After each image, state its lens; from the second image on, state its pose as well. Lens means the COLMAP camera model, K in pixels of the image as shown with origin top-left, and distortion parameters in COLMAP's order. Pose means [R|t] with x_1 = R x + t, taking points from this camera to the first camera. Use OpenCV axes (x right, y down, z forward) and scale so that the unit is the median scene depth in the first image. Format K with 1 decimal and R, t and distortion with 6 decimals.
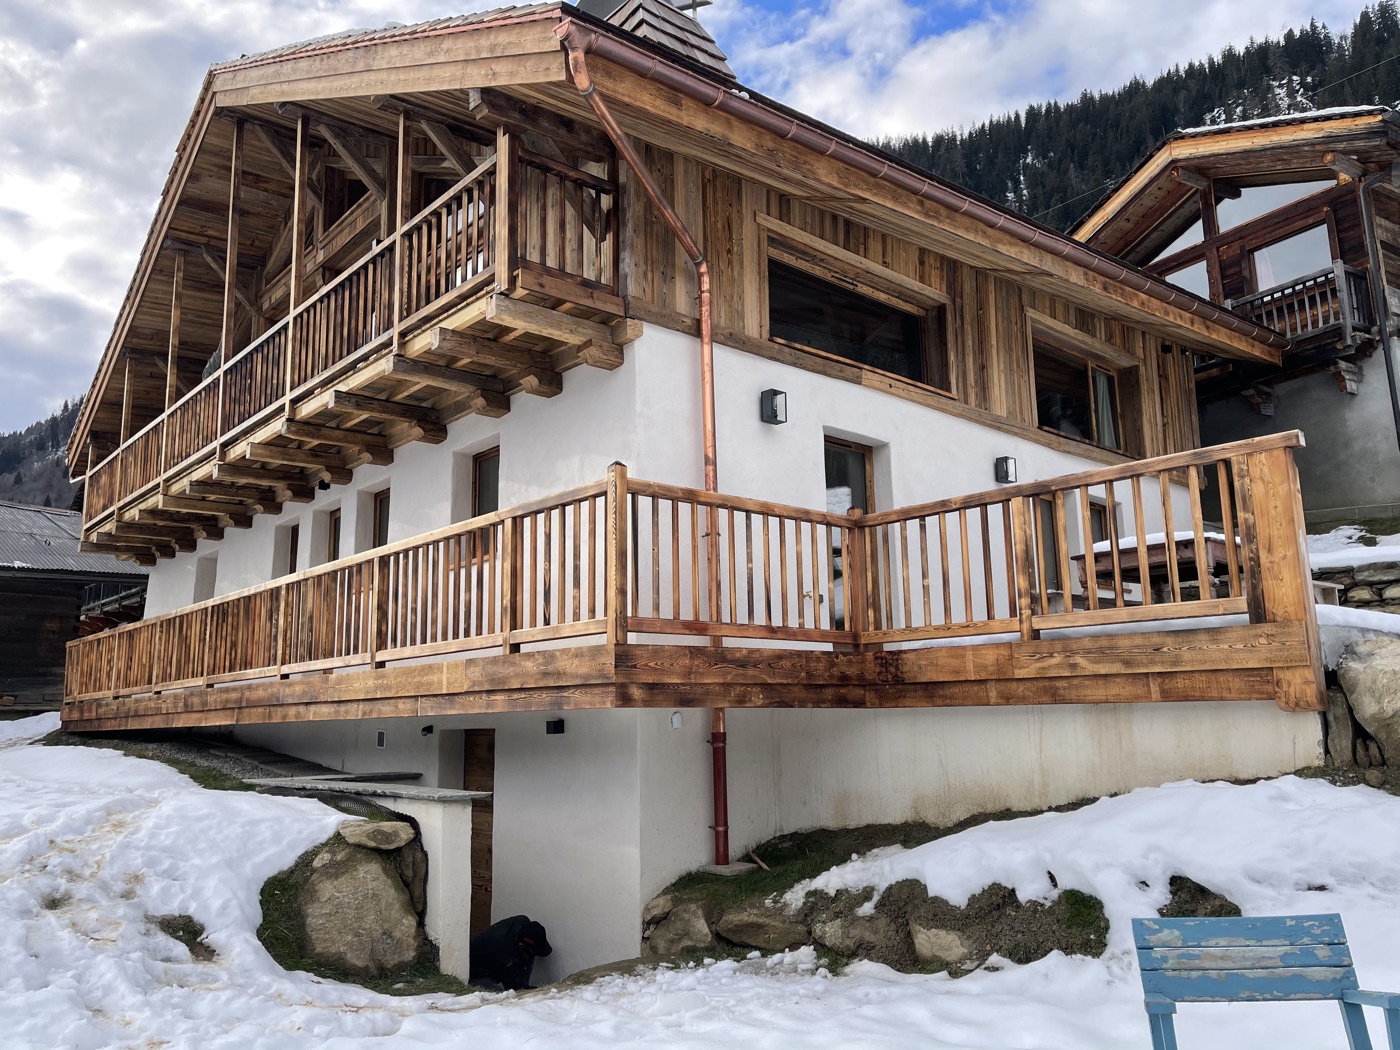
lens RADIAL K [[1133.6, 0, 696.4], [0, 1133.6, 514.5], [0, 0, 1]] dist [0.066287, -0.064536]
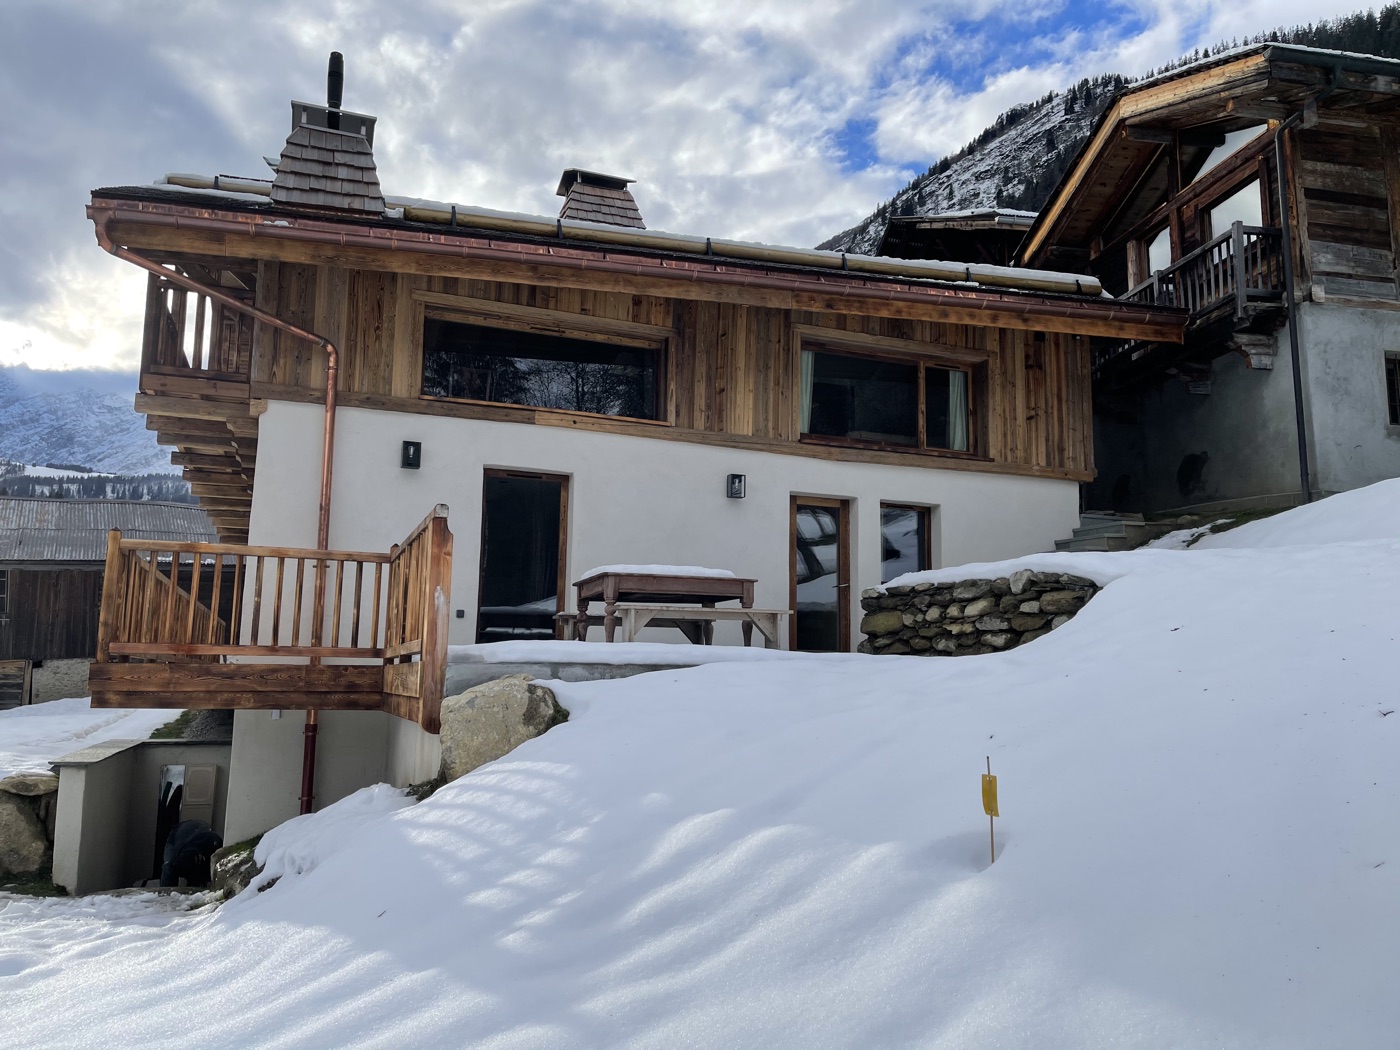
lens RADIAL K [[1133.6, 0, 712.8], [0, 1133.6, 524.4], [0, 0, 1]] dist [0.066287, -0.064536]
pose [[0.920487, -0.017221, -0.390393, 0.781356], [0.037100, 0.998367, 0.043438, -0.058320], [0.389008, -0.054468, 0.919623, 0.006198]]
